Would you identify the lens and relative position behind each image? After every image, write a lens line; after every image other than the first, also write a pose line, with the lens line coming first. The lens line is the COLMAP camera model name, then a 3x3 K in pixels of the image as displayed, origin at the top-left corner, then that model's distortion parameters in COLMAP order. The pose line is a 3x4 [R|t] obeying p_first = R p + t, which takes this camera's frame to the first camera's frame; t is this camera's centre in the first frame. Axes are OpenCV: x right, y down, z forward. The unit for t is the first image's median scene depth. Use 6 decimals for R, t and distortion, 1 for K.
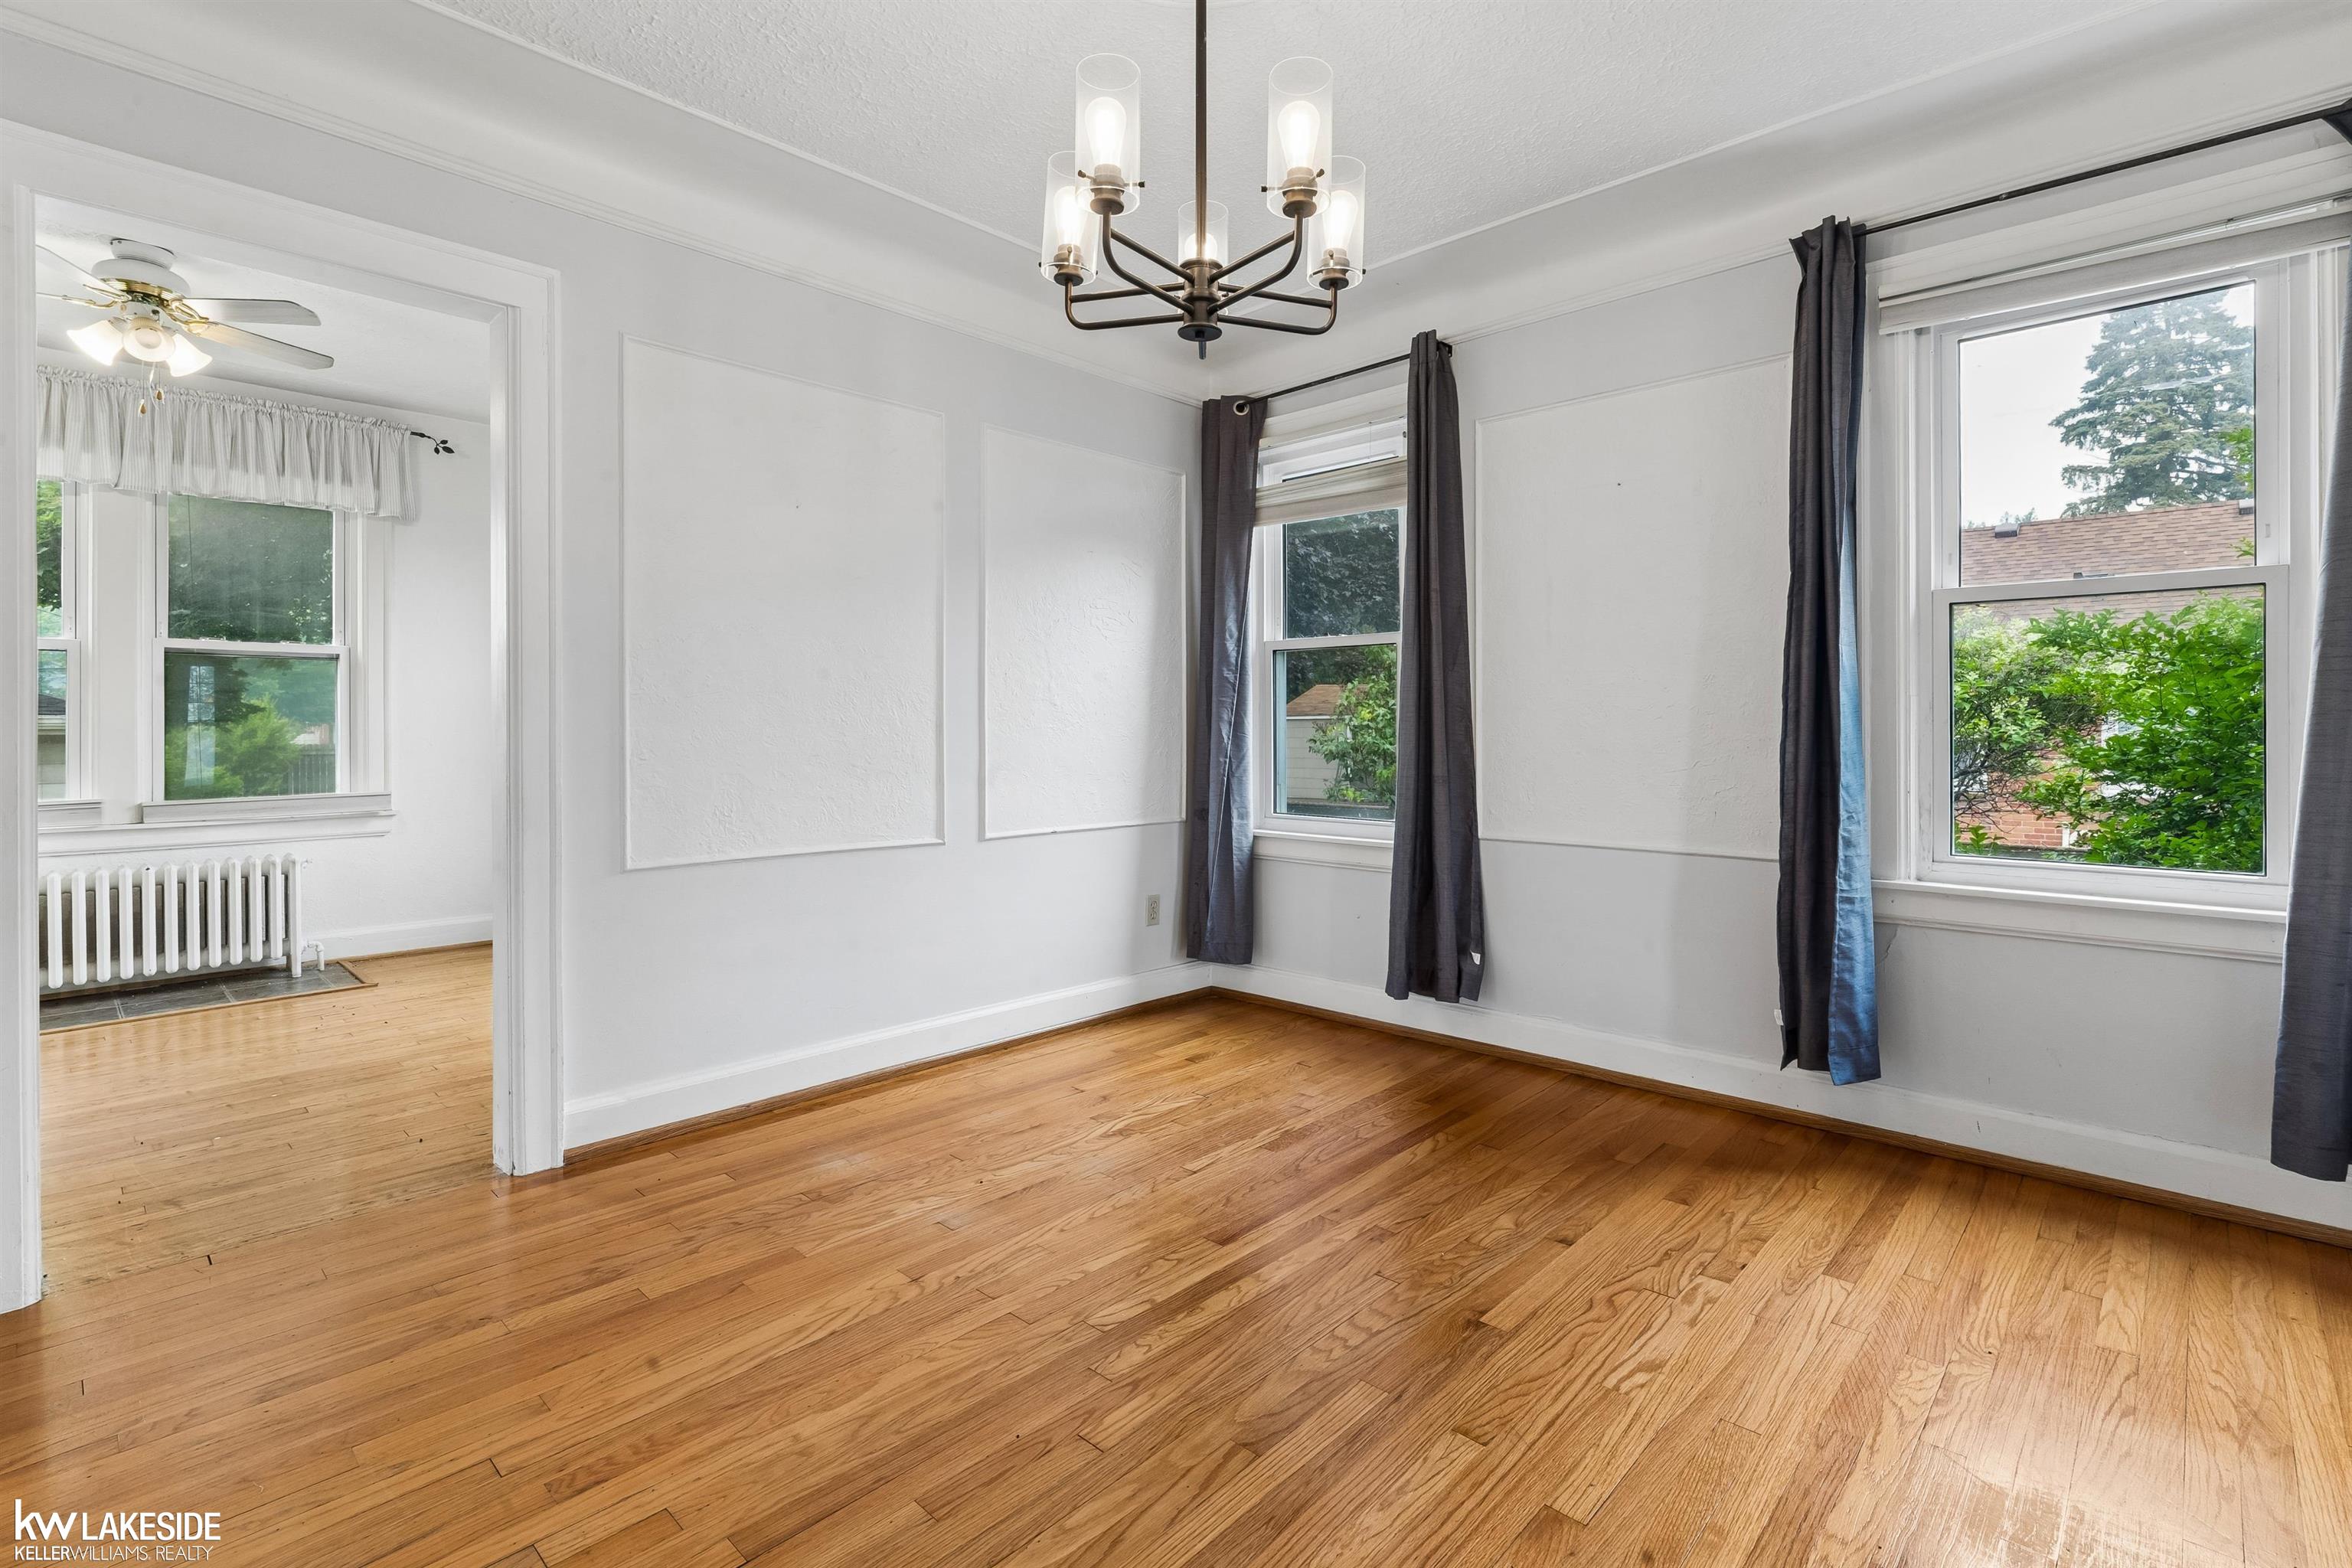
lens RADIAL K [[1075.8, 0, 1177.6], [0, 1075.8, 733.5], [0, 0, 1]] dist [0.000037, -0.000006]
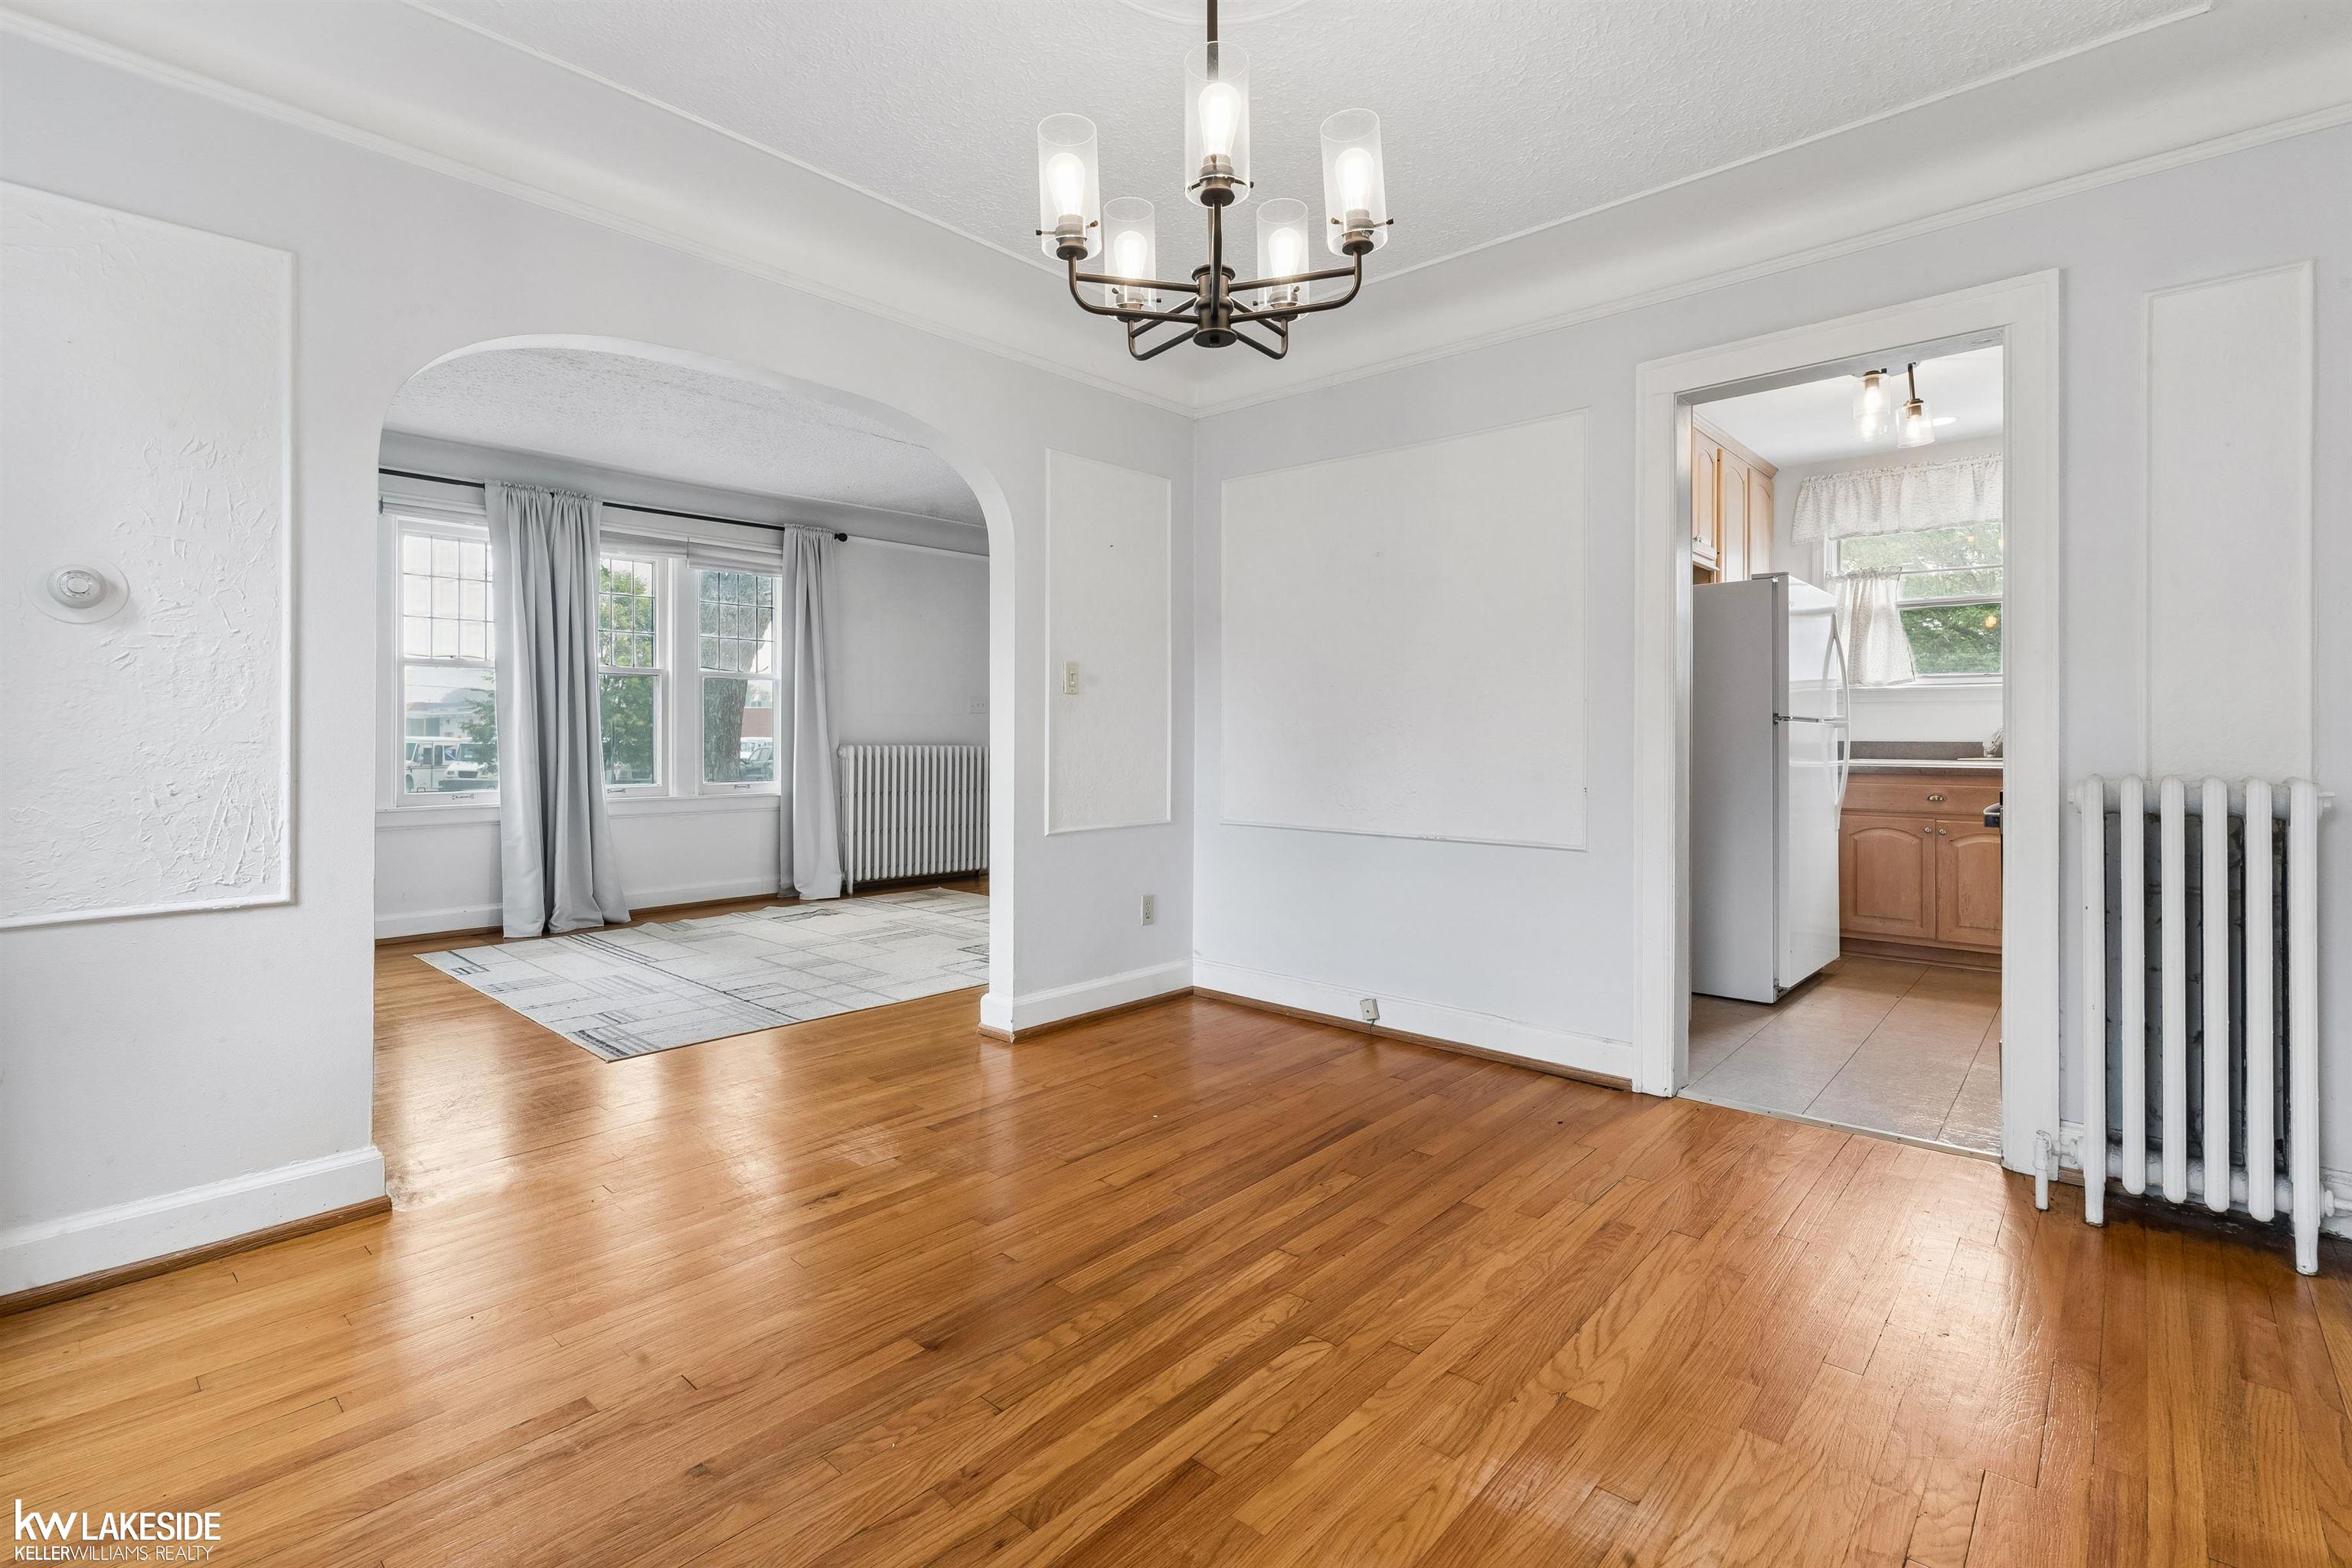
lens RADIAL K [[1075.8, 0, 1173.3], [0, 1075.8, 736.3], [0, 0, 1]] dist [0.000037, -0.000006]
pose [[-0.999748, -0.002105, -0.022342, 0.085054], [-0.002147, 0.999996, 0.001847, -0.003019], [0.022338, 0.001895, -0.999749, 2.039772]]
